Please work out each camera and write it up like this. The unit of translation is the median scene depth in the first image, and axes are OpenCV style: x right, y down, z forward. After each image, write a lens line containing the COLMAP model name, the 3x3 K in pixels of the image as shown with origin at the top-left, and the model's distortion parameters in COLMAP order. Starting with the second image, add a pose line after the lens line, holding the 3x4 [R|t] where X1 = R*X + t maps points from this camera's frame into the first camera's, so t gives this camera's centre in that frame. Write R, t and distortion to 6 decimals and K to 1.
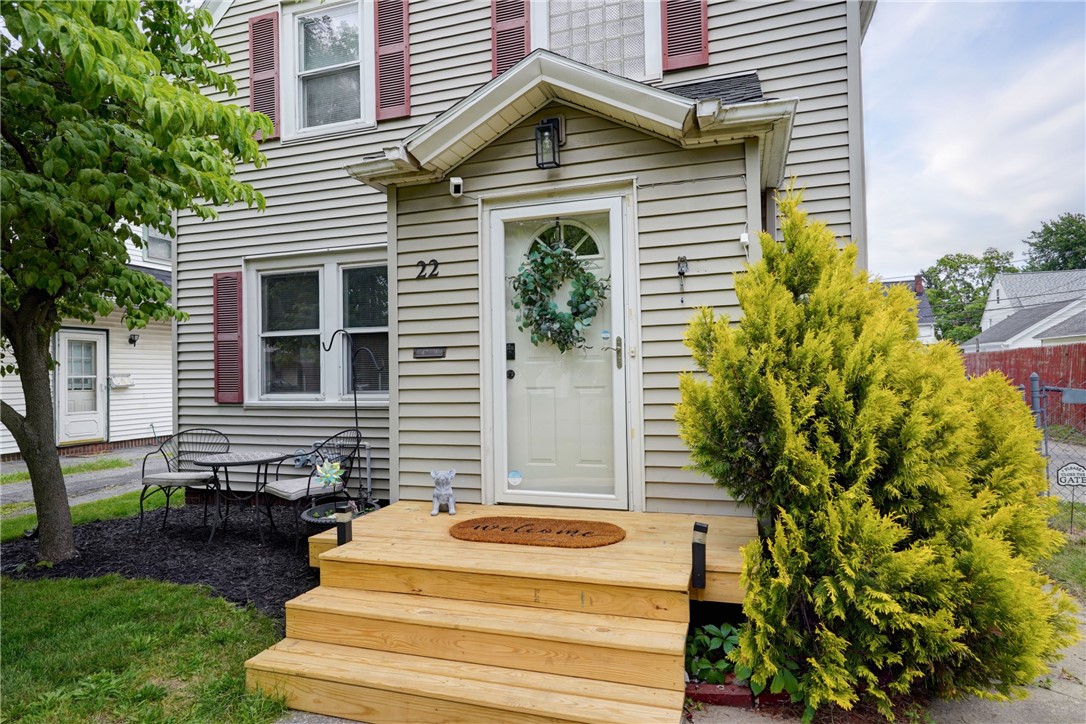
lens RADIAL K [[615.3, 0, 545.6], [0, 615.3, 364.8], [0, 0, 1]] dist [-0.001006, 0.000021]
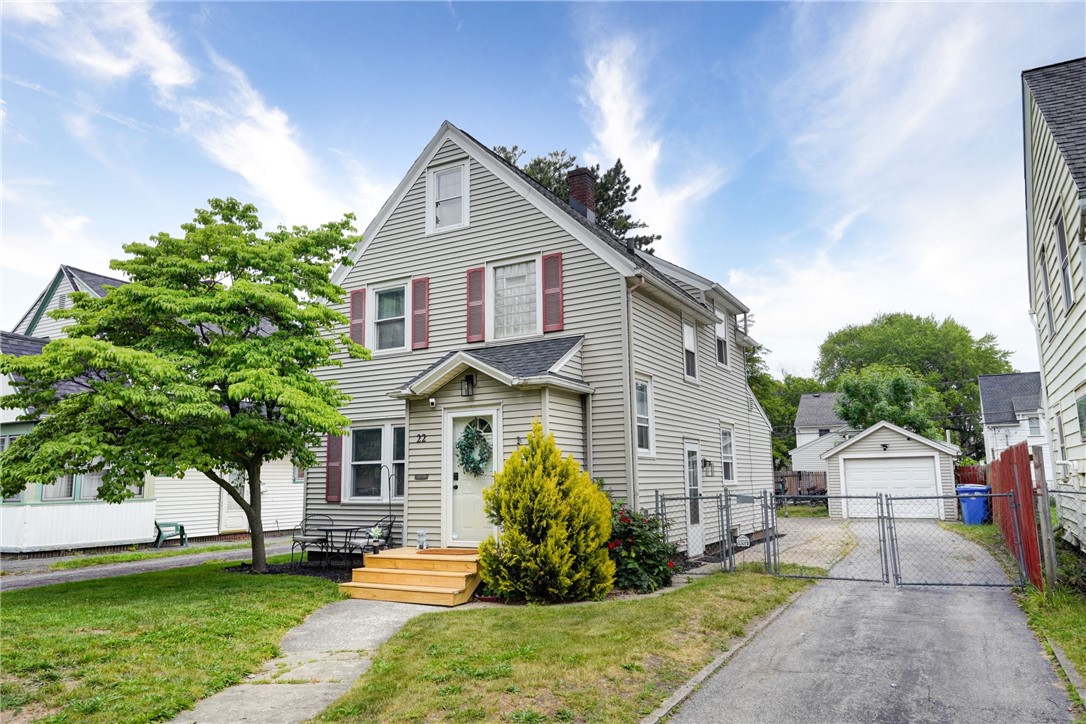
lens RADIAL K [[756.9, 0, 547.0], [0, 756.9, 361.0], [0, 0, 1]] dist [0.001165, 0.000065]
pose [[0.981371, -0.028560, -0.189987, 0.779862], [0.001793, 0.990207, -0.139593, -0.051540], [0.192113, 0.136652, 0.971812, -1.596126]]
